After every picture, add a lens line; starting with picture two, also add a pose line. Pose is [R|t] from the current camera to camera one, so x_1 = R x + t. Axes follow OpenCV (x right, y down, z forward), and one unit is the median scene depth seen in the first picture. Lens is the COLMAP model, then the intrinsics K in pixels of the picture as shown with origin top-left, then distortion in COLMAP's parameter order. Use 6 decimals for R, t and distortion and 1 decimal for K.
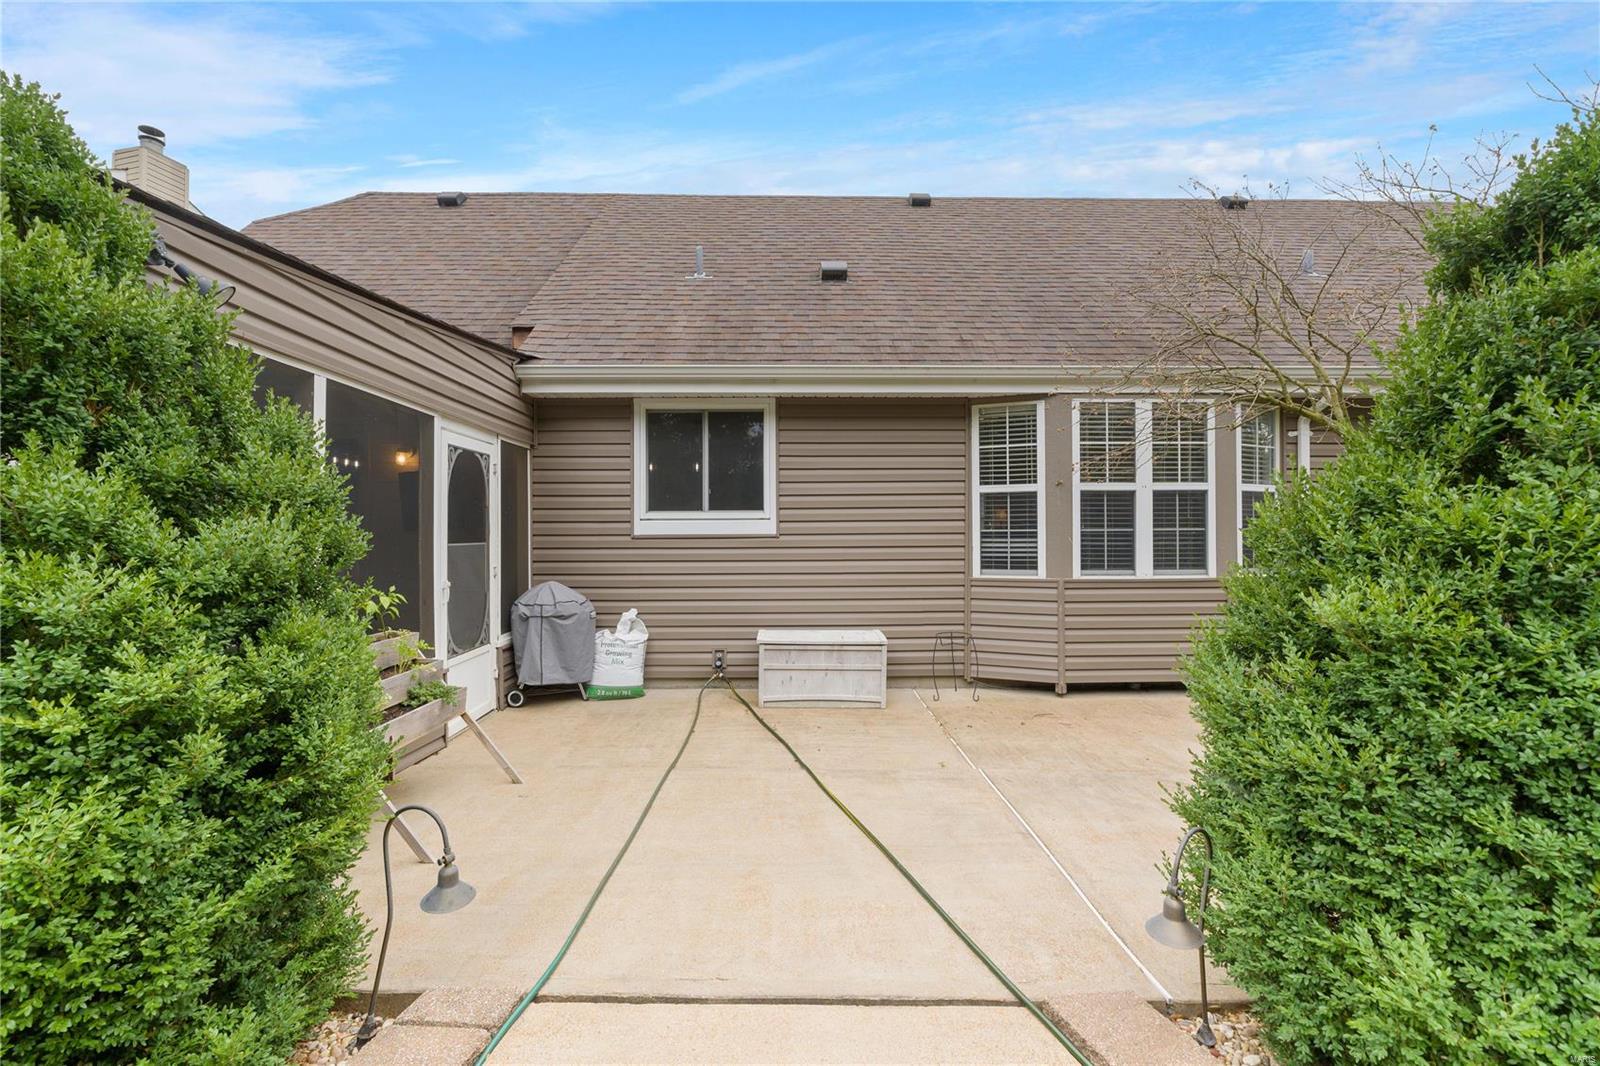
lens RADIAL K [[672.5, 0, 800.2], [0, 672.5, 525.9], [0, 0, 1]] dist [-0.004277, 0.000427]
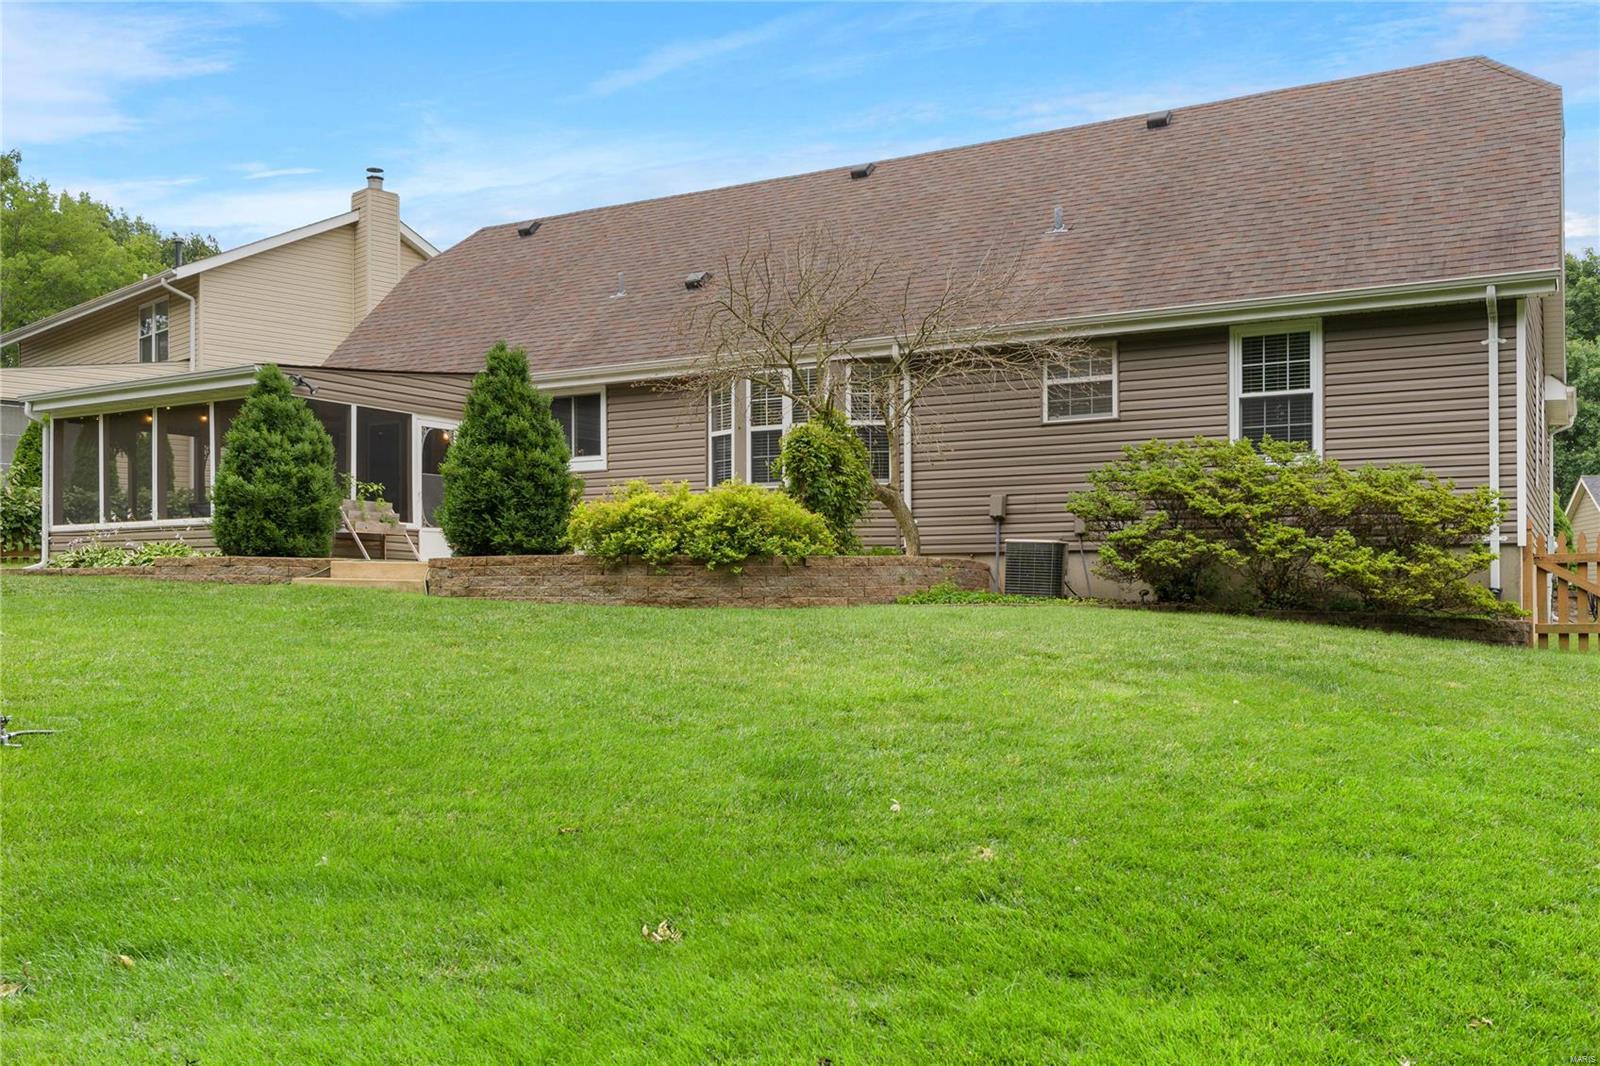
lens RADIAL K [[1387.9, 0, 781.8], [0, 1387.9, 576.7], [0, 0, 1]] dist [0.026119, -0.009677]
pose [[0.853545, -0.003406, -0.521007, 2.108145], [0.007033, 0.999963, 0.004985, 0.261734], [0.520971, -0.007919, 0.853538, -1.665090]]
